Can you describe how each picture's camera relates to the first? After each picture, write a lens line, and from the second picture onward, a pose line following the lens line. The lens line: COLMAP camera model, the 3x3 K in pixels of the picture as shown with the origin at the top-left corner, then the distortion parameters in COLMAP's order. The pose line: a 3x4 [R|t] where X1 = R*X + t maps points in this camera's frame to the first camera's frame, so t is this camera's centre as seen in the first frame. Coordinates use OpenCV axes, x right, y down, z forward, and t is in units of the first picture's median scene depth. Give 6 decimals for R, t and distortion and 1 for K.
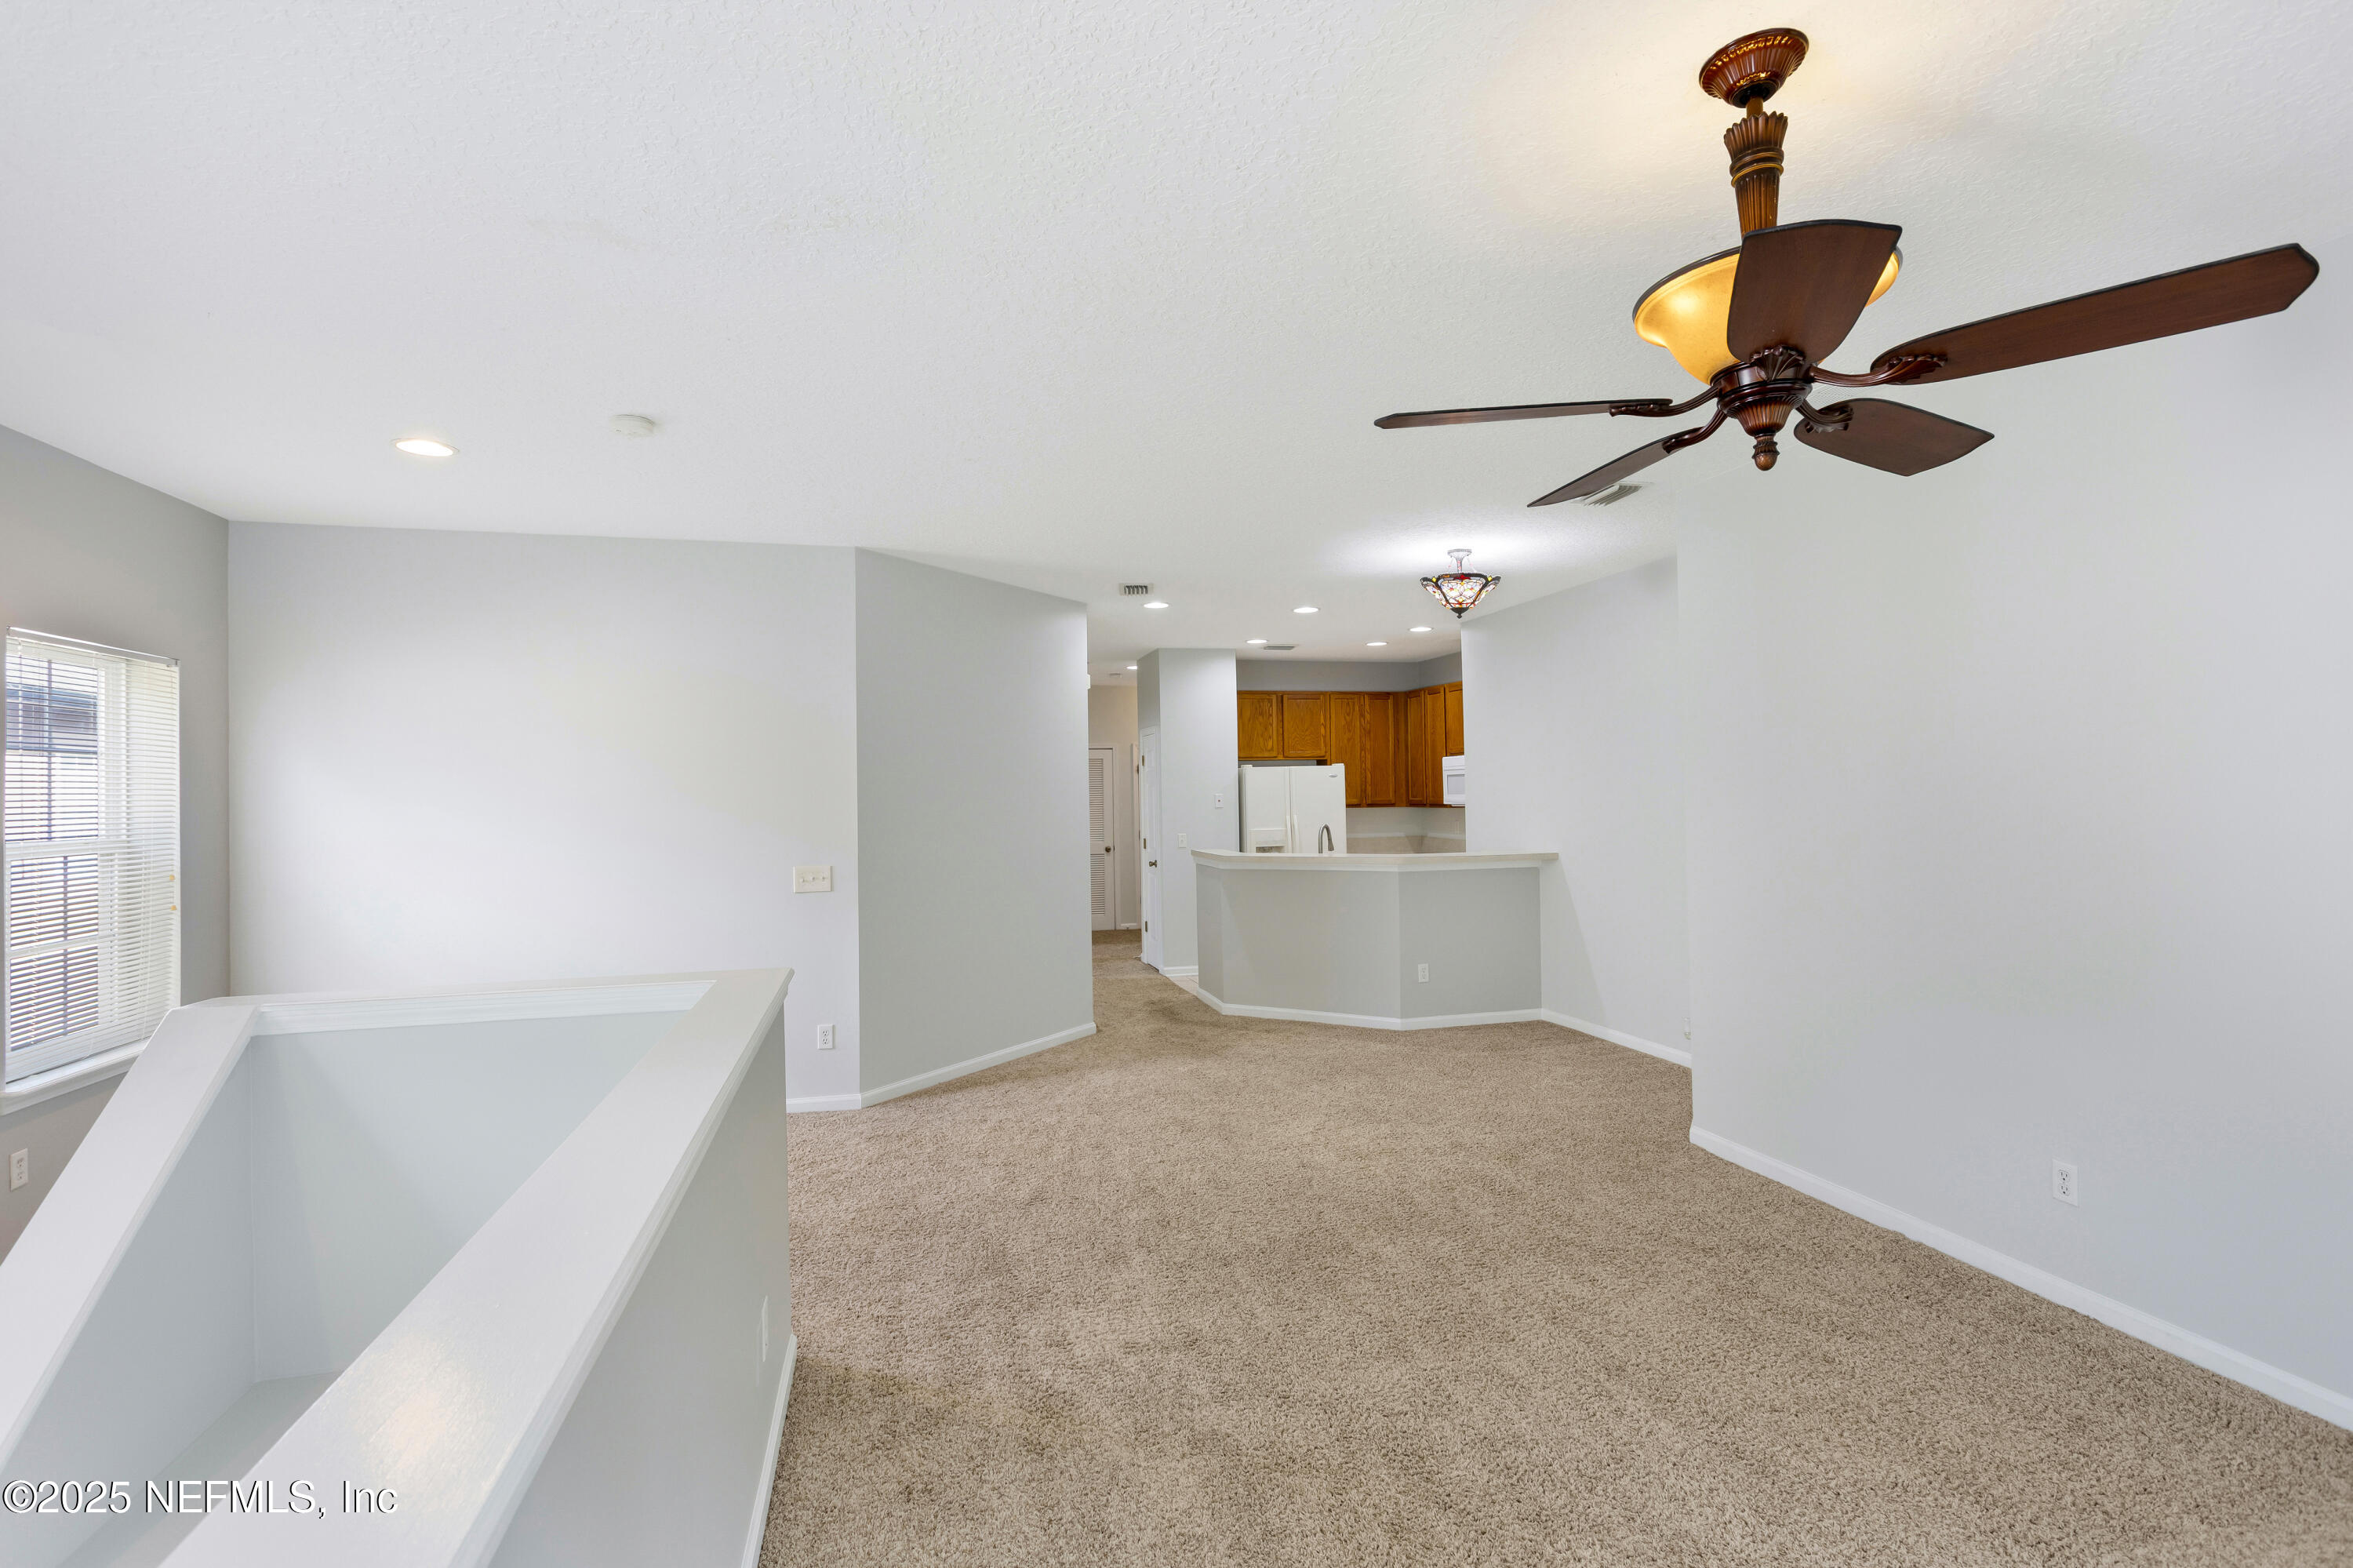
lens RADIAL K [[1098.6, 0, 1176.5], [0, 1098.6, 784.0], [0, 0, 1]] dist [-0.003943, -0.000160]
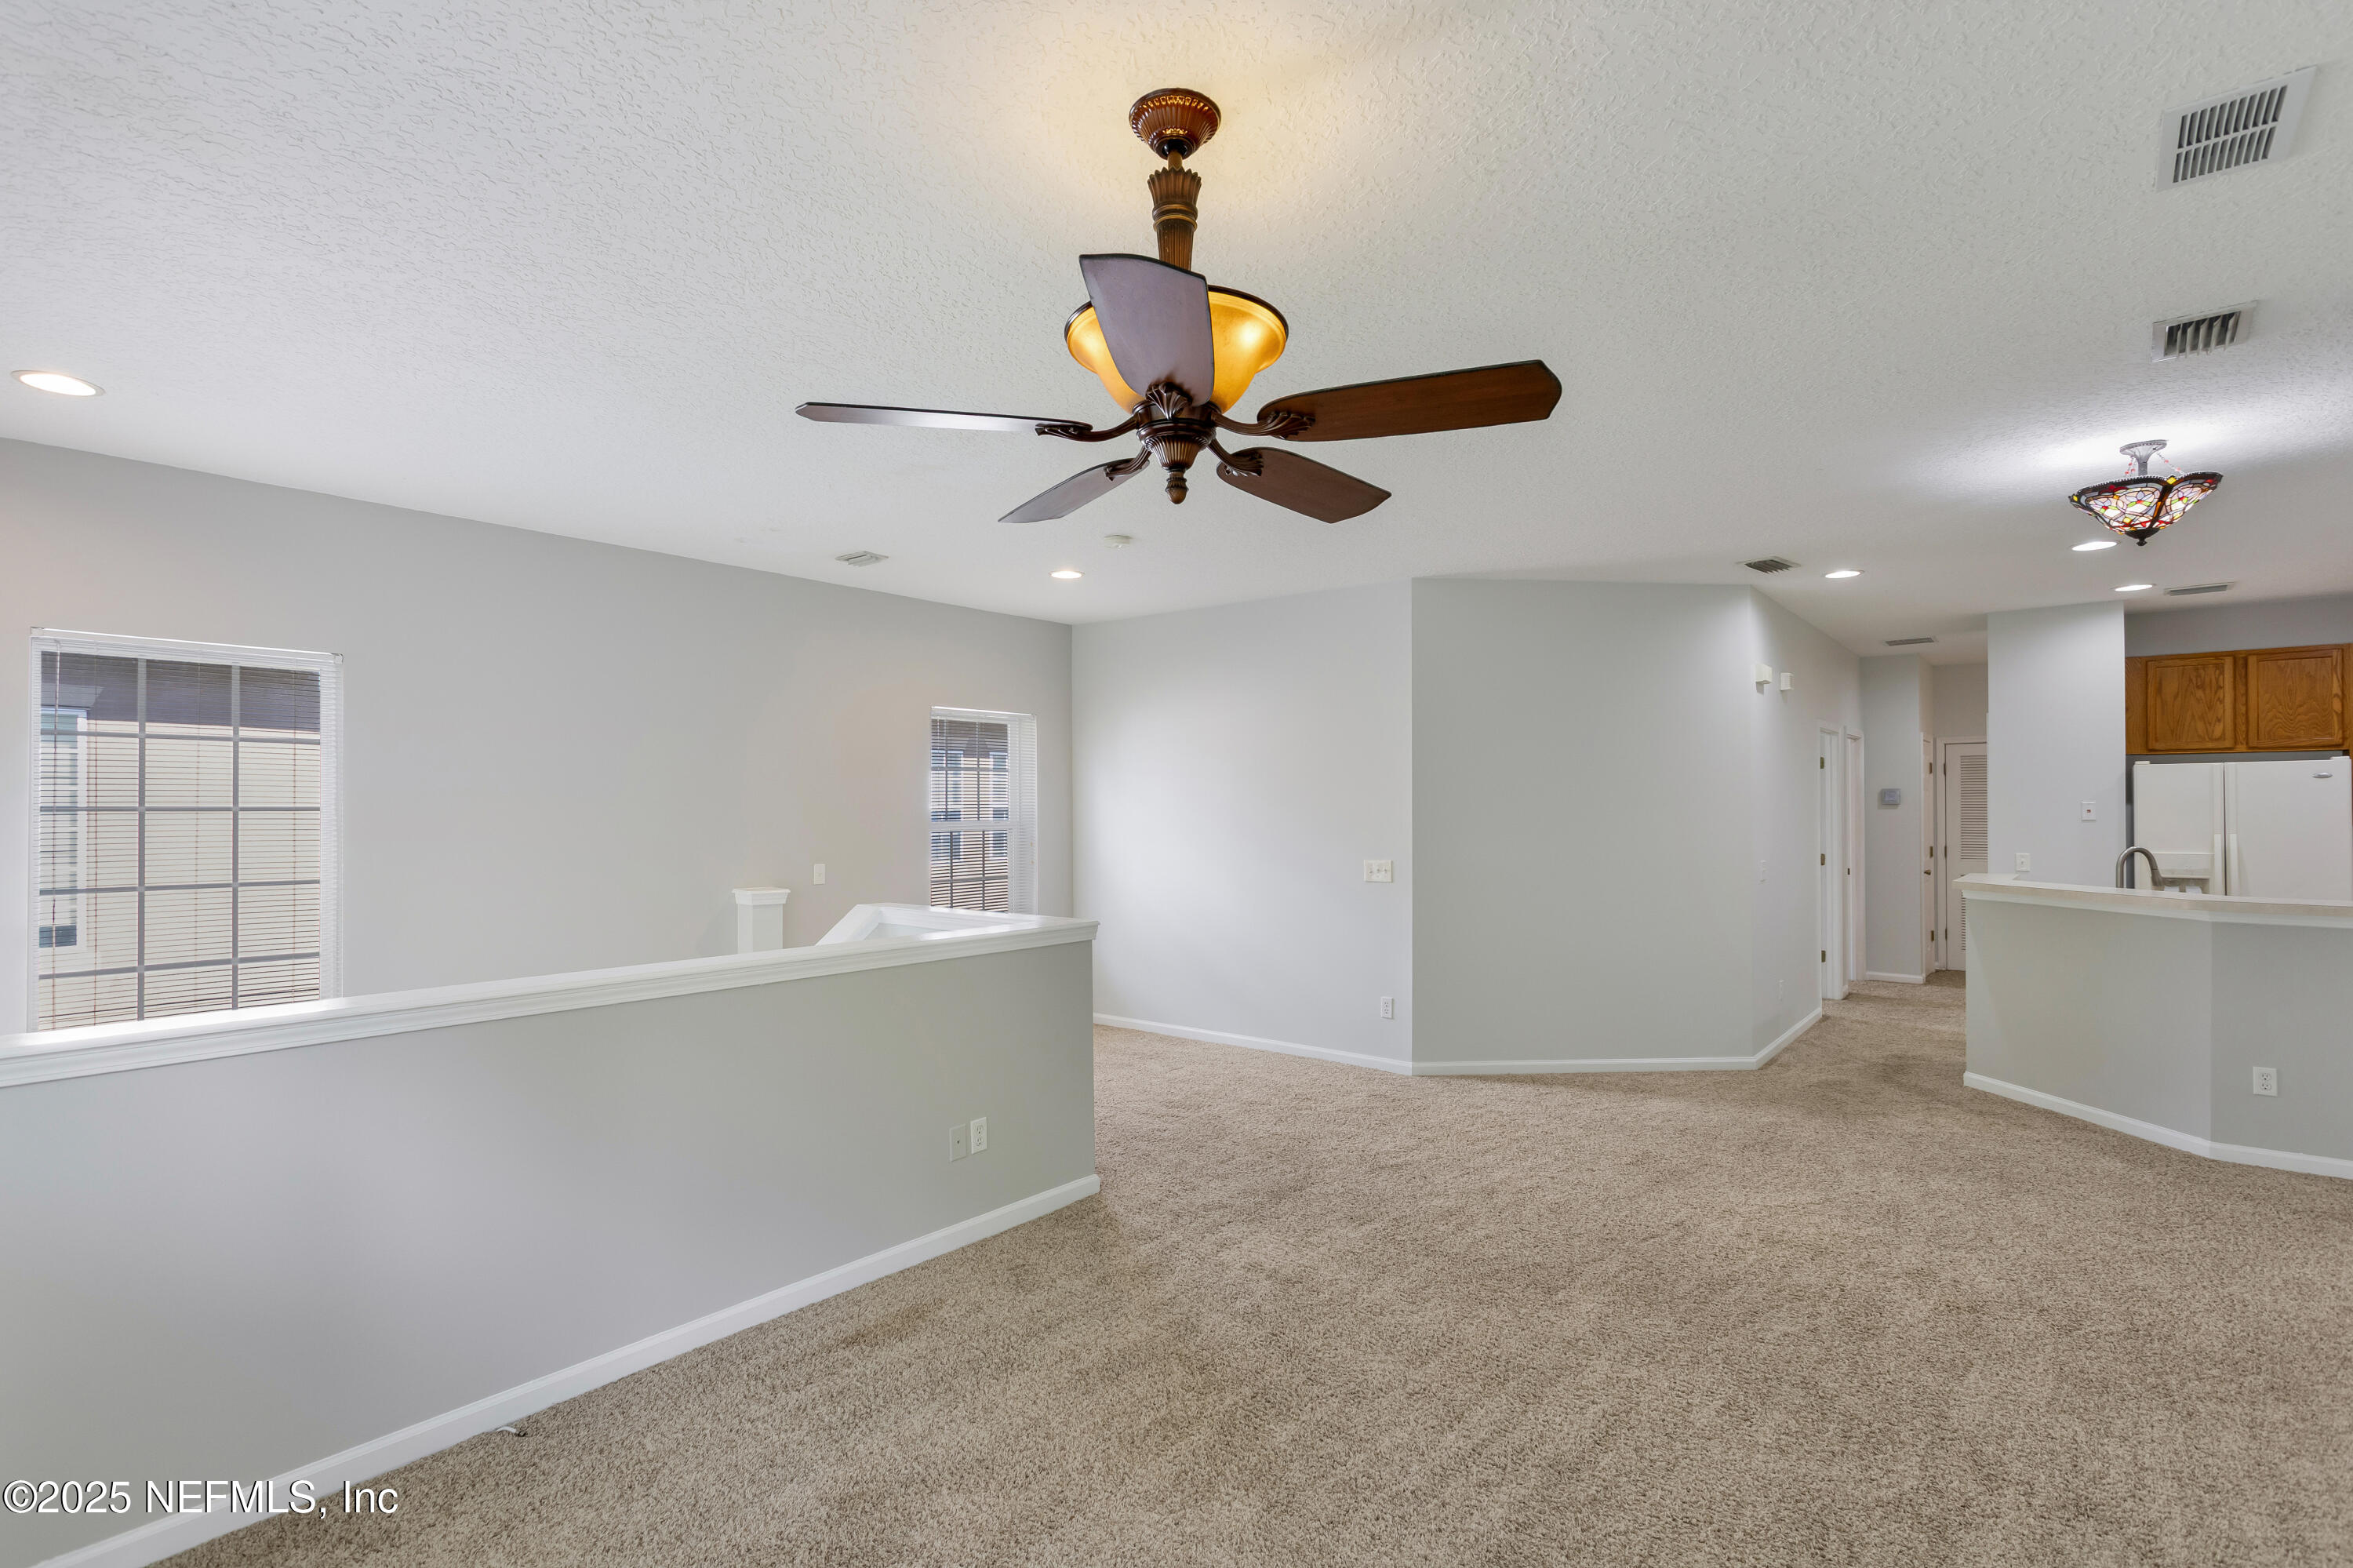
lens RADIAL K [[1117.8, 0, 1181.2], [0, 1117.8, 801.8], [0, 0, 1]] dist [0.000126, 0.000496]
pose [[0.598697, 0.011687, -0.800891, 0.371650], [0.000869, 0.999883, 0.015241, -0.003636], [0.800975, -0.009821, 0.598617, 0.091958]]
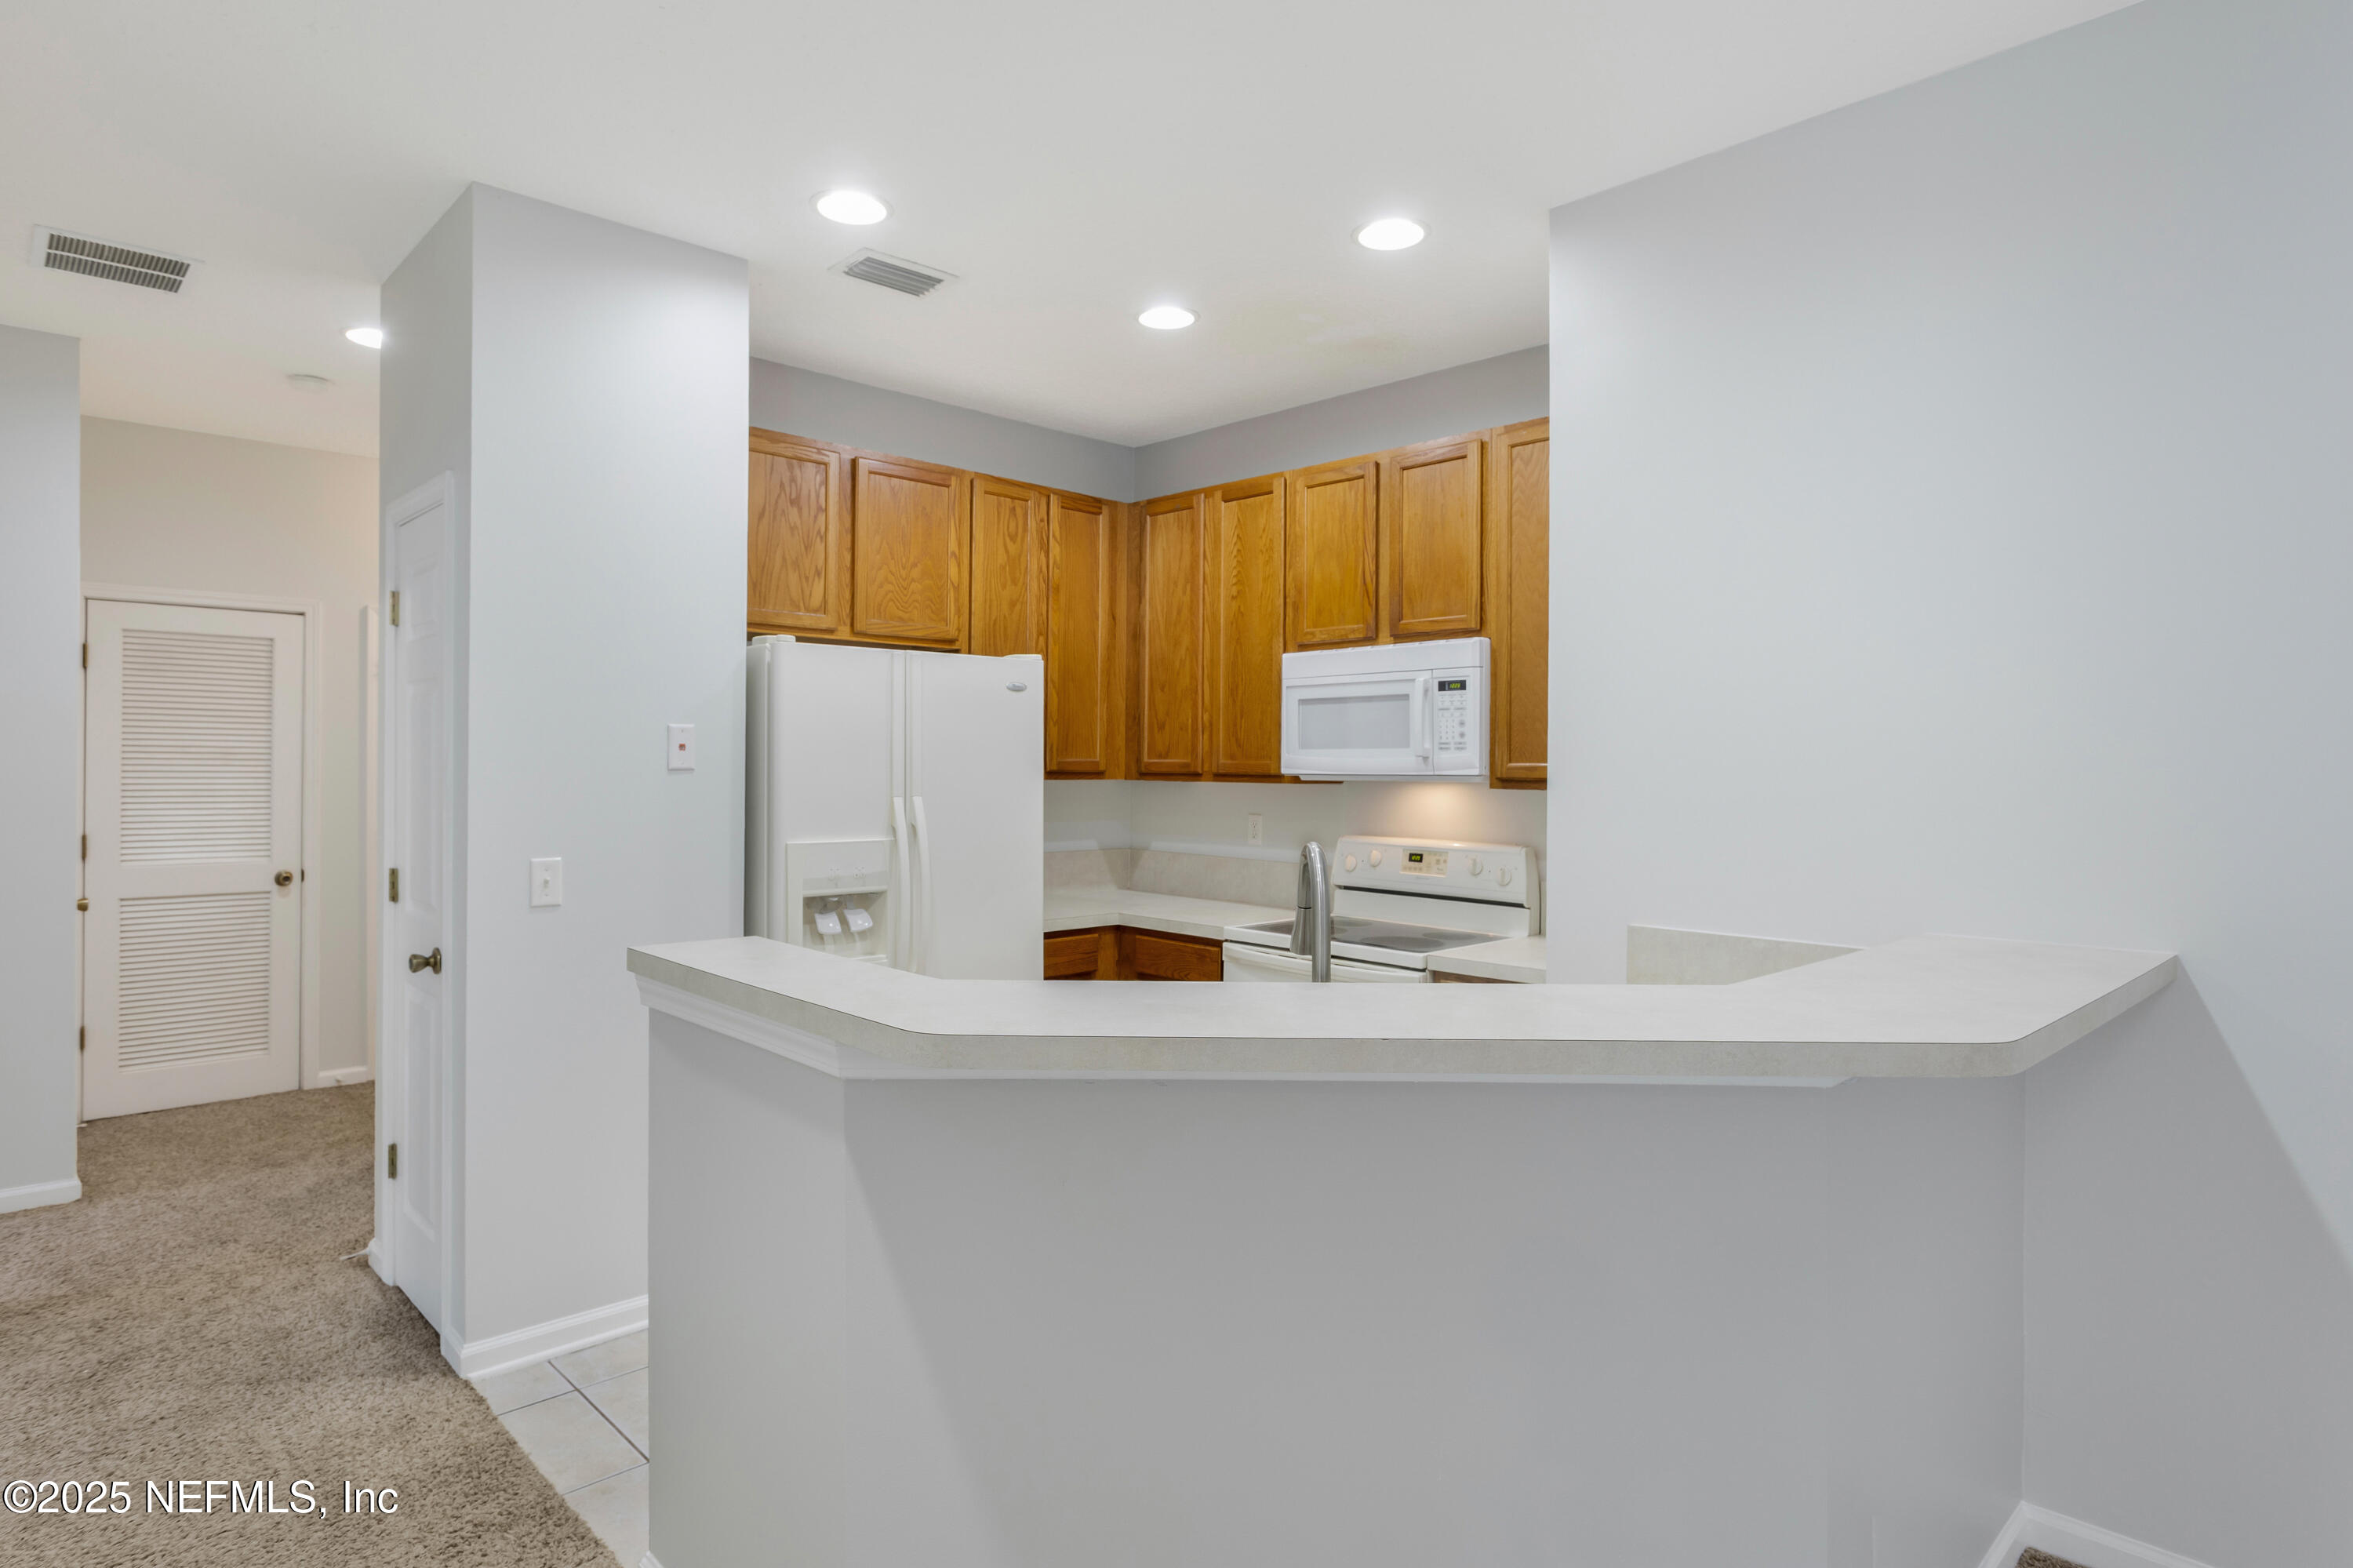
lens RADIAL K [[1284.9, 0, 1170.6], [0, 1284.9, 766.6], [0, 0, 1]] dist [-0.021417, -0.000139]
pose [[0.869245, 0.022622, 0.493864, -0.023920], [-0.025137, 0.999683, -0.001548, 0.024175], [-0.493742, -0.011069, 0.869538, 0.858416]]
